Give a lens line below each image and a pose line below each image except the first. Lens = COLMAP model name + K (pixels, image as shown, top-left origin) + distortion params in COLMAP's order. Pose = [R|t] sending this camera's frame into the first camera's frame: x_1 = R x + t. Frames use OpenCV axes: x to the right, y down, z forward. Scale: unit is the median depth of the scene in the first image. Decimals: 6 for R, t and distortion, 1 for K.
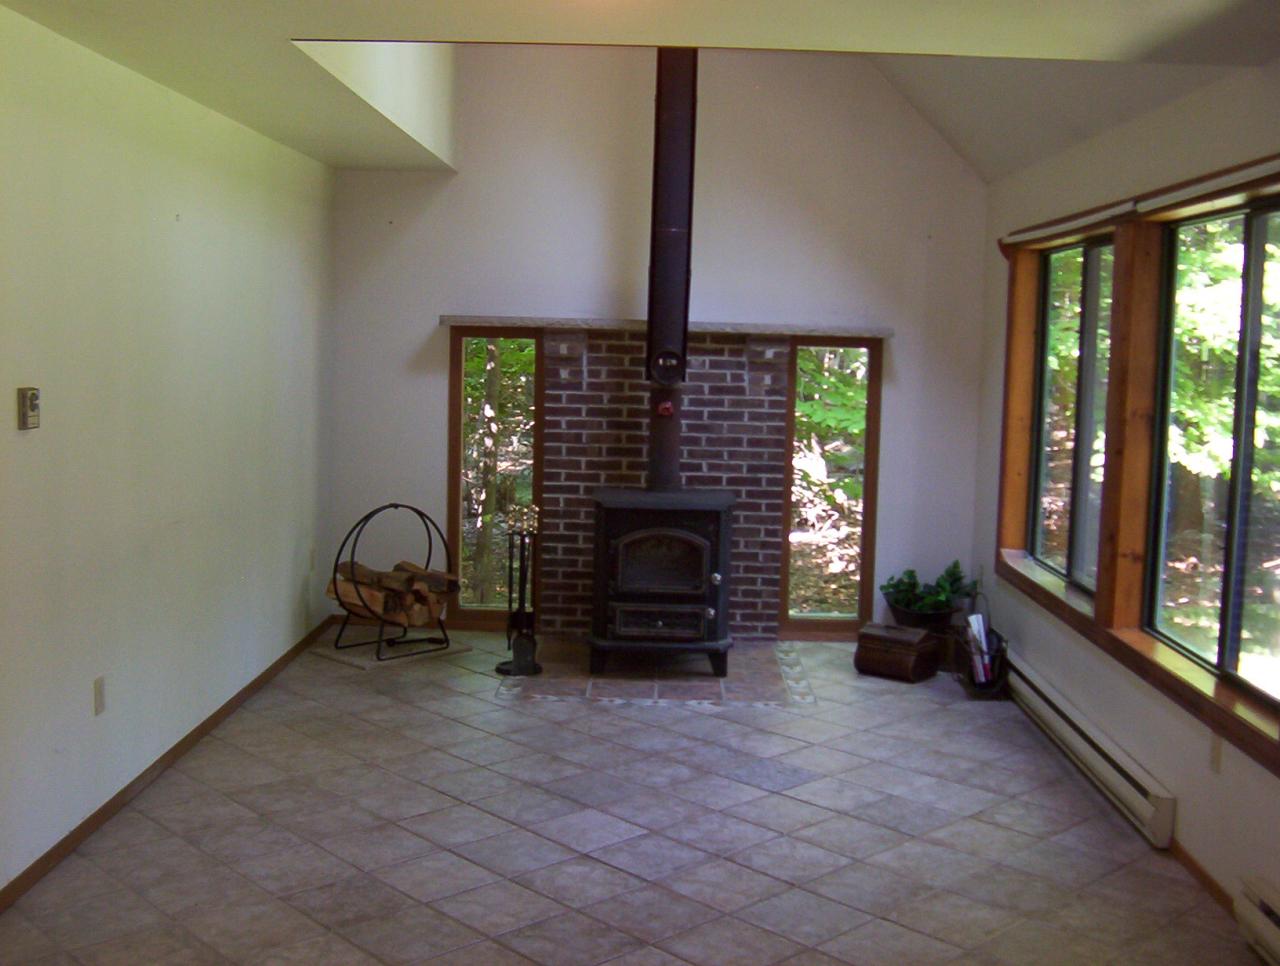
lens RADIAL K [[1393.9, 0, 640.0], [0, 1393.9, 483.0], [0, 0, 1]] dist [-0.253227, 0.008759]
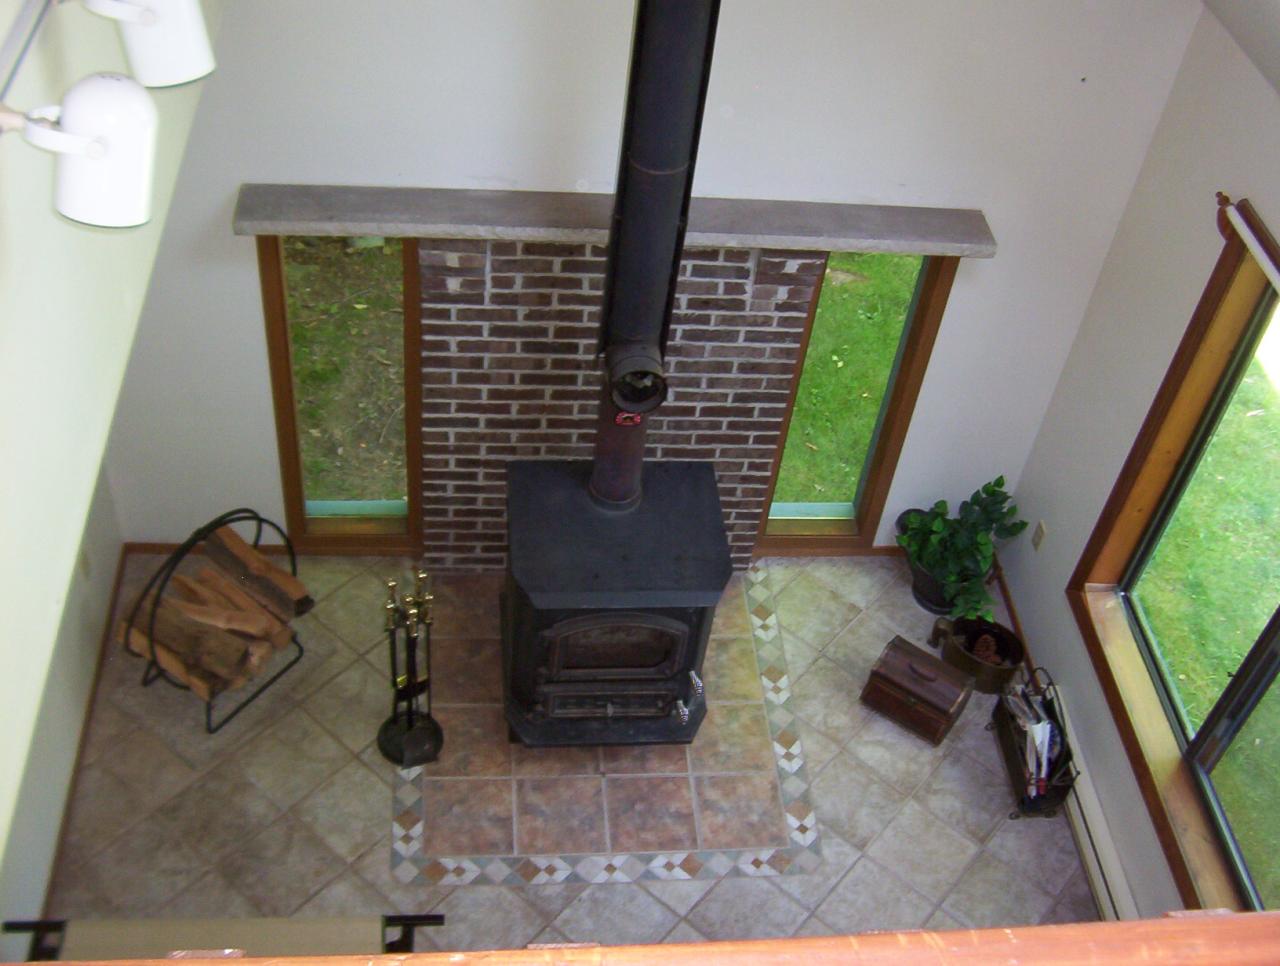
lens RADIAL K [[1393.9, 0, 640.0], [0, 1393.9, 483.0], [0, 0, 1]] dist [-0.253227, 0.008759]
pose [[0.991518, -0.025094, 0.127527, -0.052624], [-0.060466, 0.779483, 0.623499, -0.388886], [-0.115051, -0.625921, 0.771353, 0.471330]]
